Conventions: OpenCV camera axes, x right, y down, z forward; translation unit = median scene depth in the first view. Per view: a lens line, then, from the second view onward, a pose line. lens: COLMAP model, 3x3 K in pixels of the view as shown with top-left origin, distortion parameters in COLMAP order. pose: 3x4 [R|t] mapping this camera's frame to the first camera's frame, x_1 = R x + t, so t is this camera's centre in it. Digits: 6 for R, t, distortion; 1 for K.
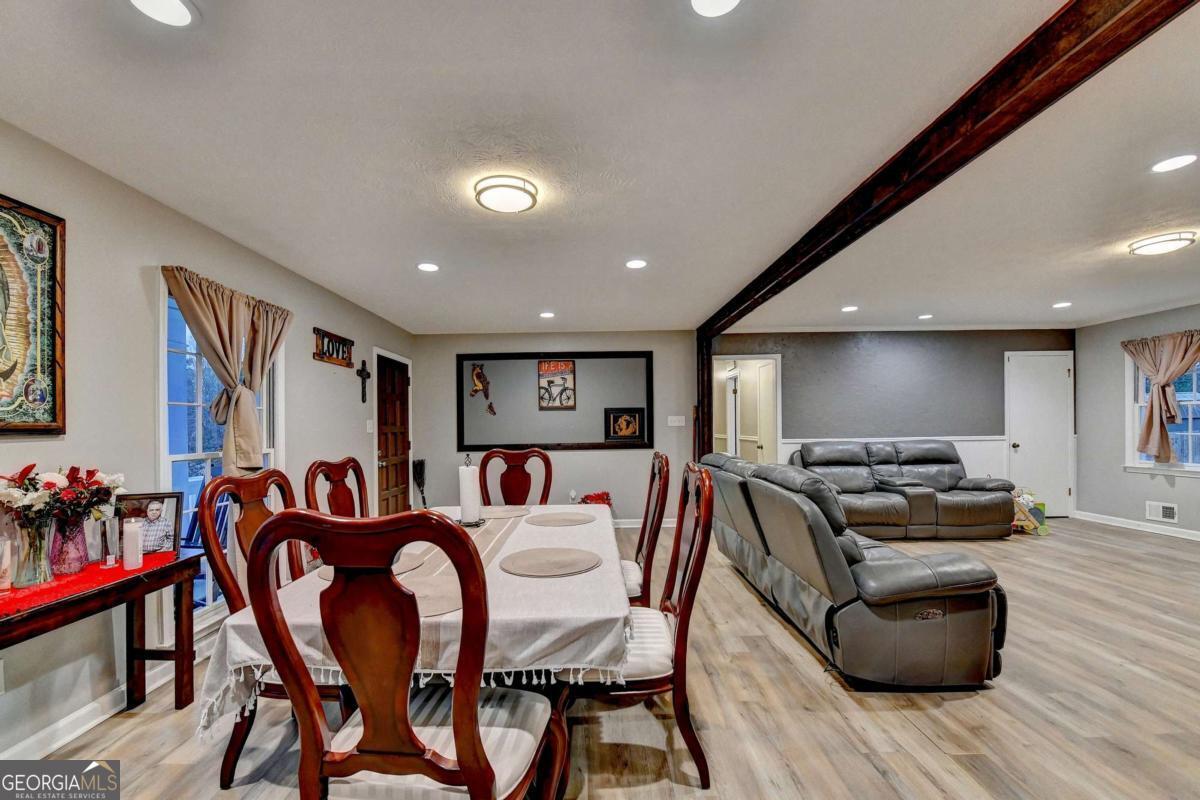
lens RADIAL K [[503.1, 0, 599.2], [0, 503.1, 422.8], [0, 0, 1]] dist [0.000373, -0.000123]
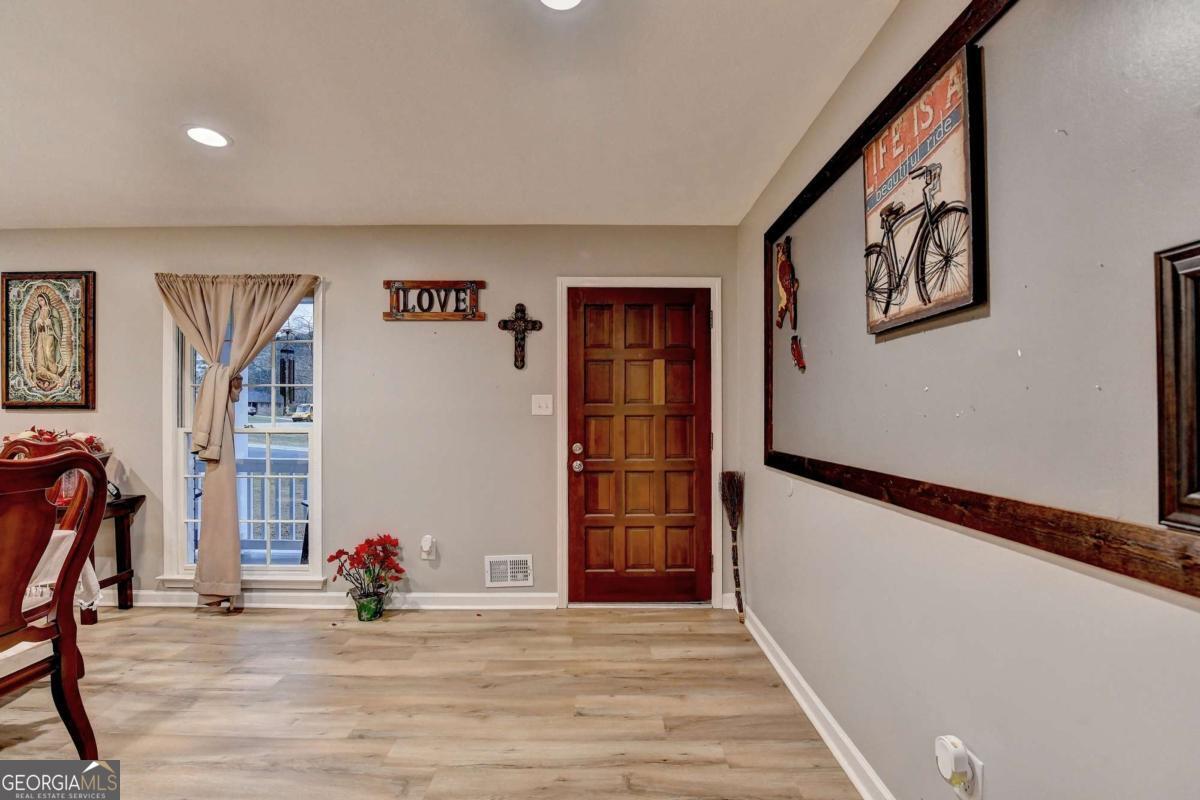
lens RADIAL K [[488.7, 0, 603.7], [0, 488.7, 407.2], [0, 0, 1]] dist [-0.014997, -0.000097]
pose [[-0.021940, 0.002332, -0.999757, 0.131428], [0.004739, 0.999986, 0.002228, 0.007326], [0.999748, -0.004689, -0.021951, 0.877920]]
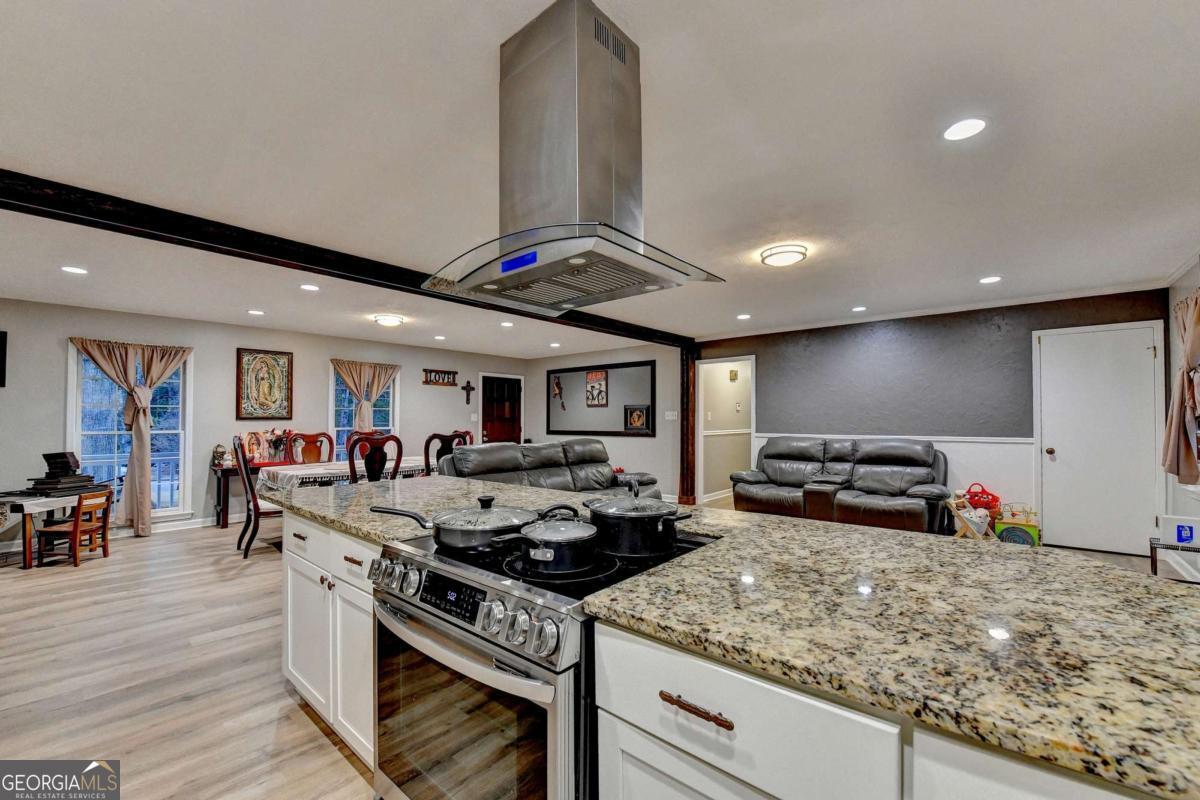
lens RADIAL K [[503.1, 0, 599.2], [0, 503.1, 422.8], [0, 0, 1]] dist [0.000373, -0.000123]
pose [[0.751845, 0.018372, -0.659084, 0.846751], [-0.005124, 0.999744, 0.022023, -0.012392], [0.659320, -0.013181, 0.751747, -0.041168]]
